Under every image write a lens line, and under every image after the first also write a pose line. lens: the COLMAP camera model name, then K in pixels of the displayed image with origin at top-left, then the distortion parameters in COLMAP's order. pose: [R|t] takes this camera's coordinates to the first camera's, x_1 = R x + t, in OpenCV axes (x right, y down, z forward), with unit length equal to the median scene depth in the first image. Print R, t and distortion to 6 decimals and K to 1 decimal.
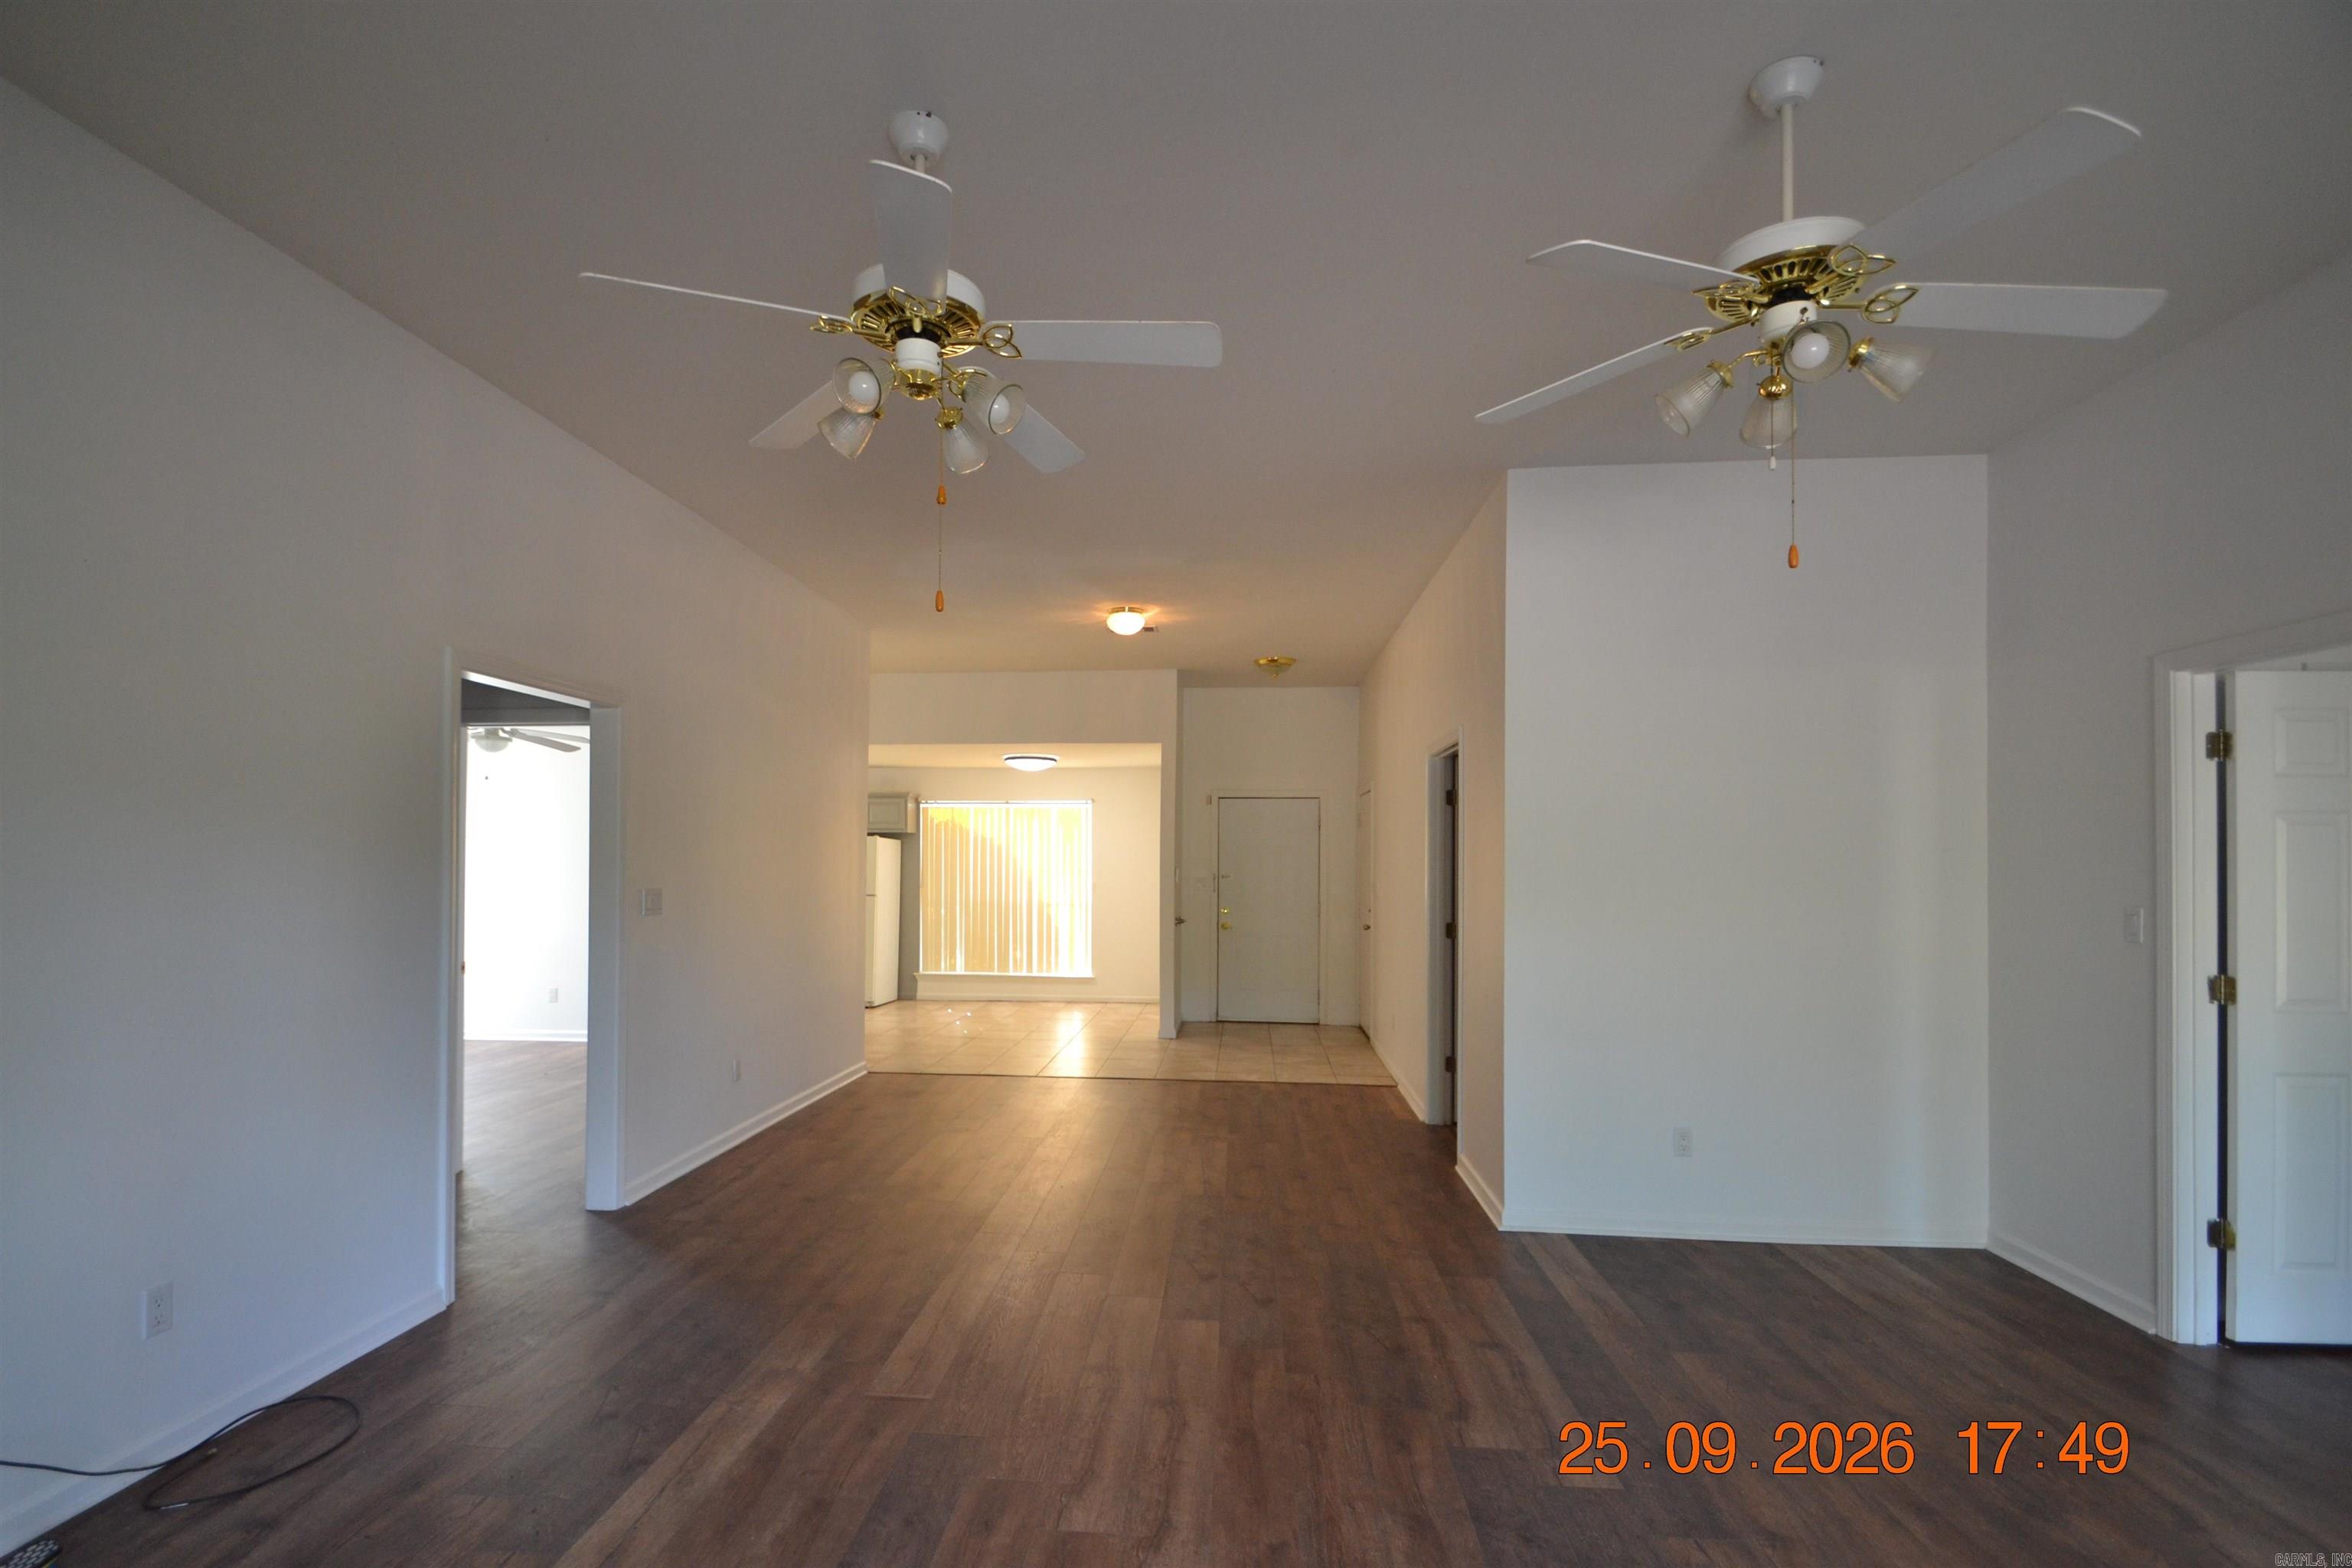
lens RADIAL K [[1085.1, 0, 1133.4], [0, 1085.1, 844.8], [0, 0, 1]] dist [0.012370, -0.018791]
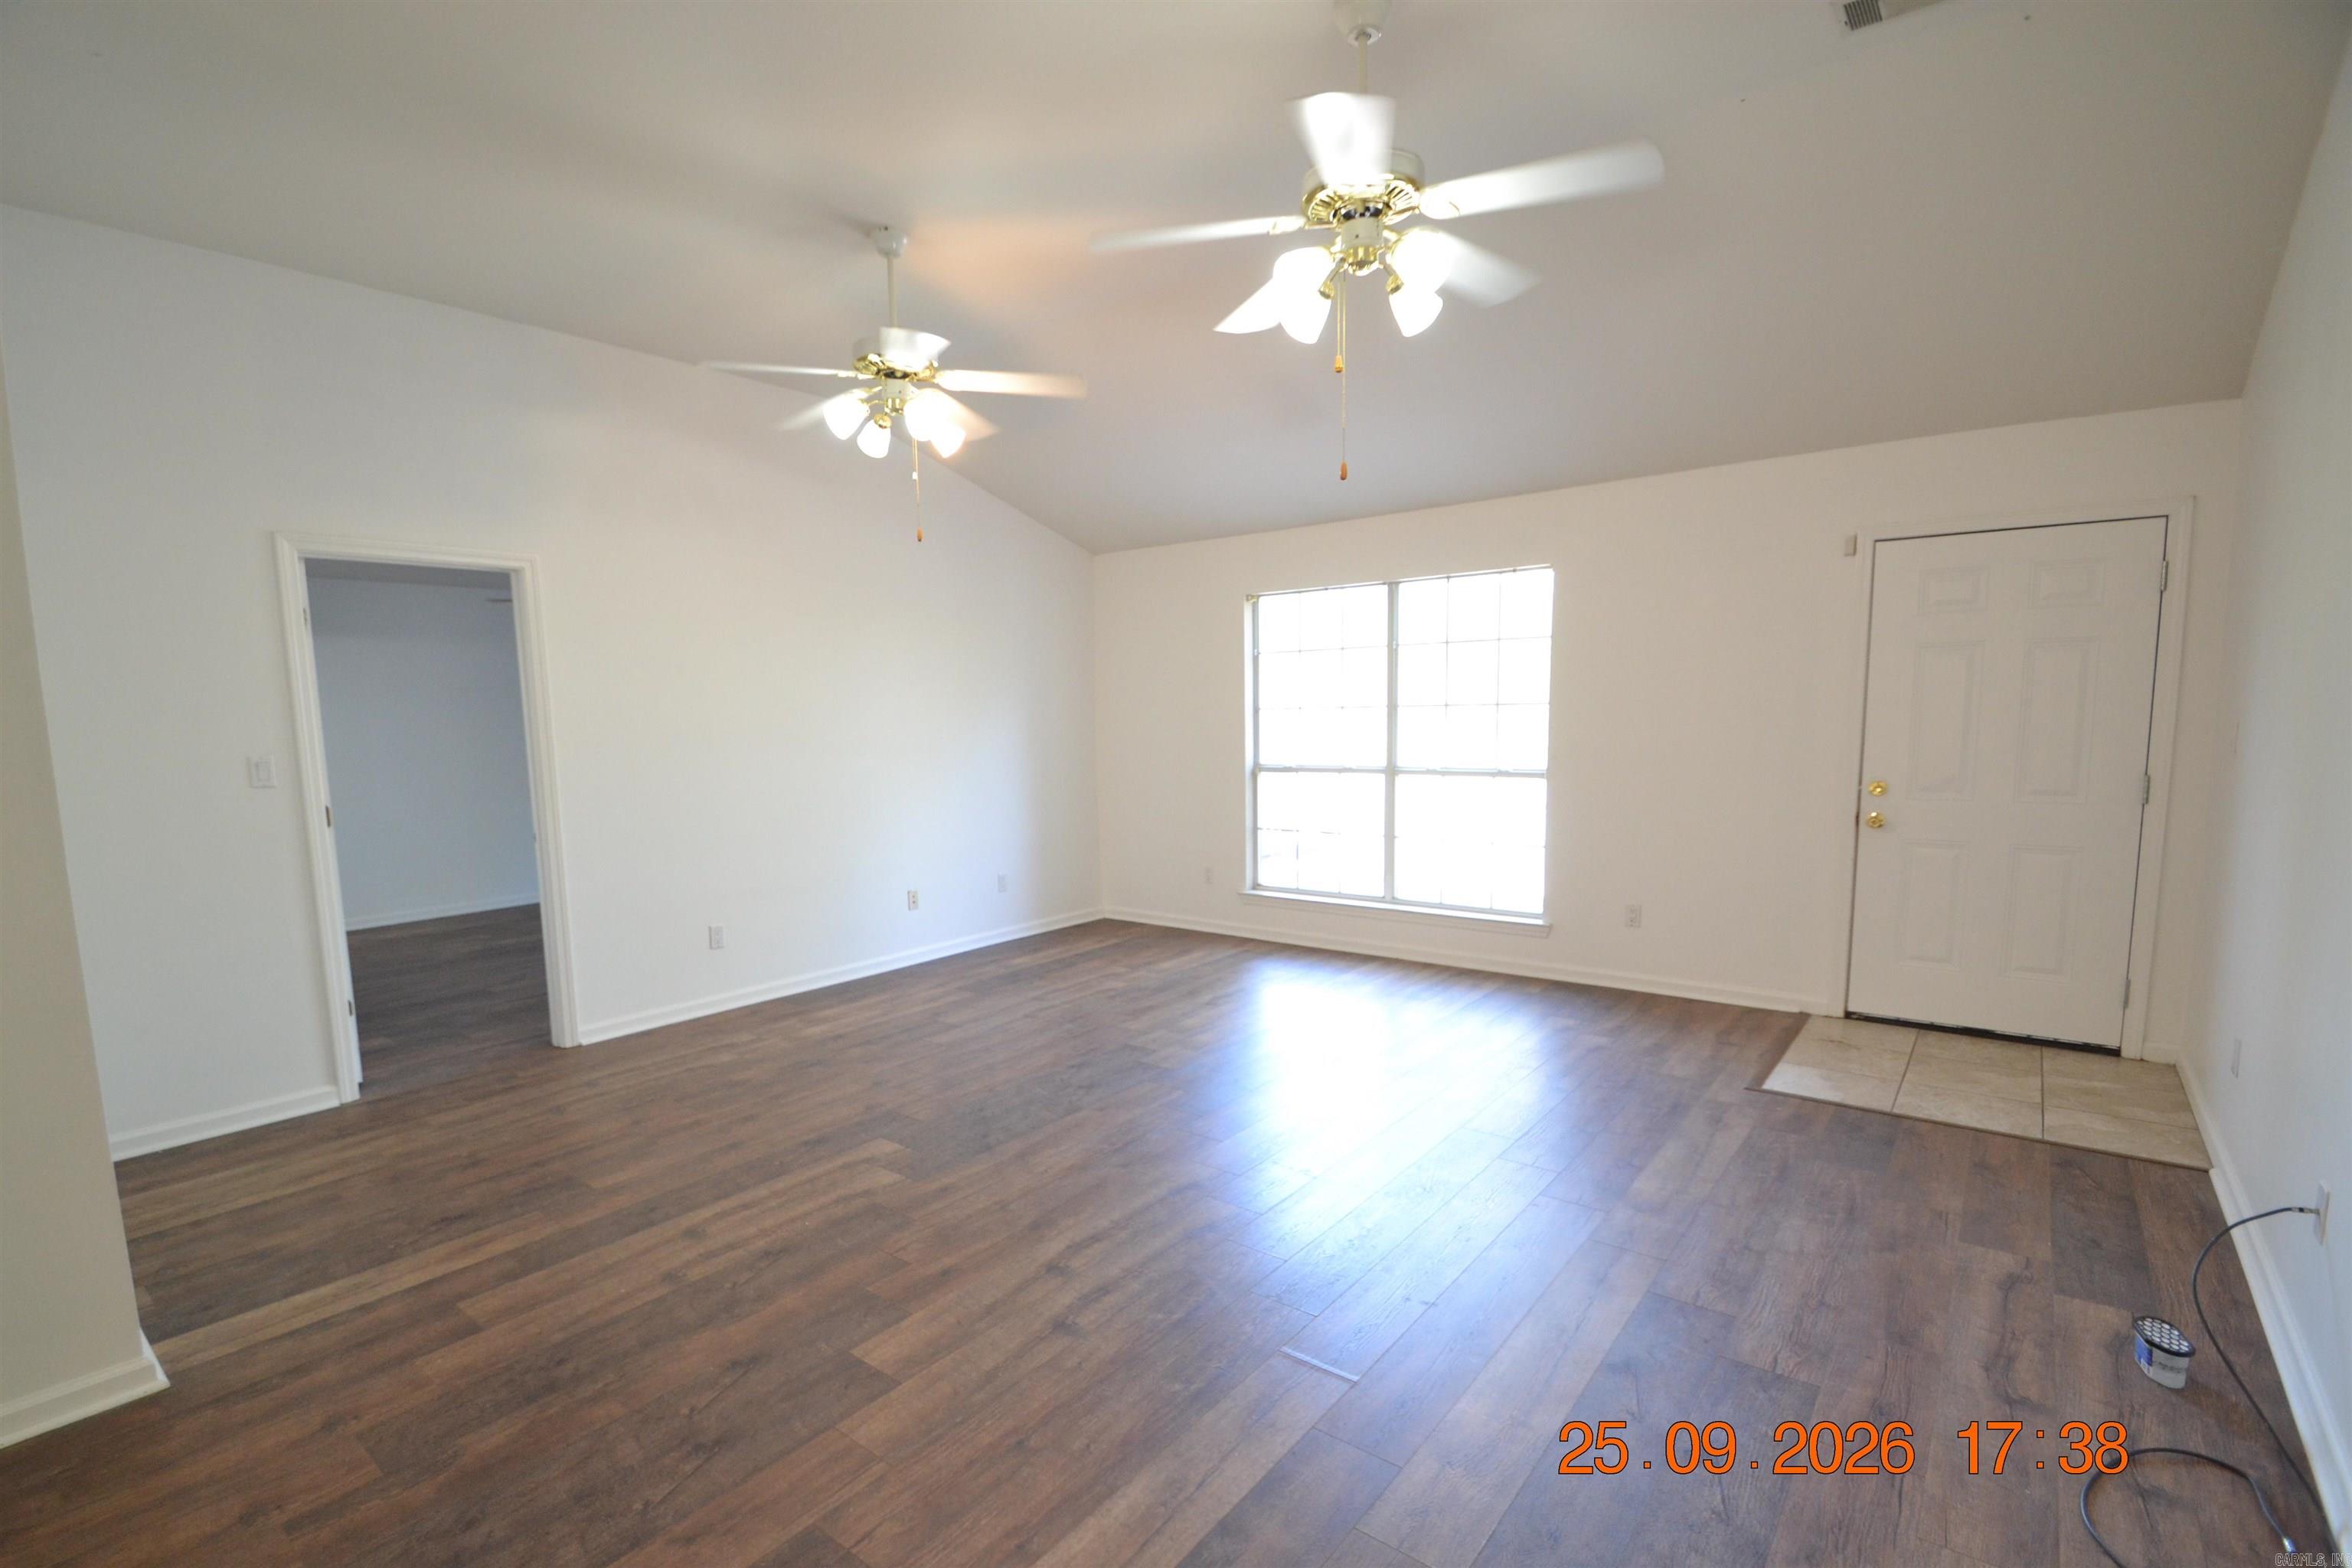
lens RADIAL K [[1076.8, 0, 1120.1], [0, 1076.8, 847.9], [0, 0, 1]] dist [0.001812, -0.009317]
pose [[-0.822929, -0.058525, 0.565122, -0.452144], [0.009971, 0.993039, 0.117360, 0.029070], [-0.568057, 0.102214, -0.816617, 1.455560]]
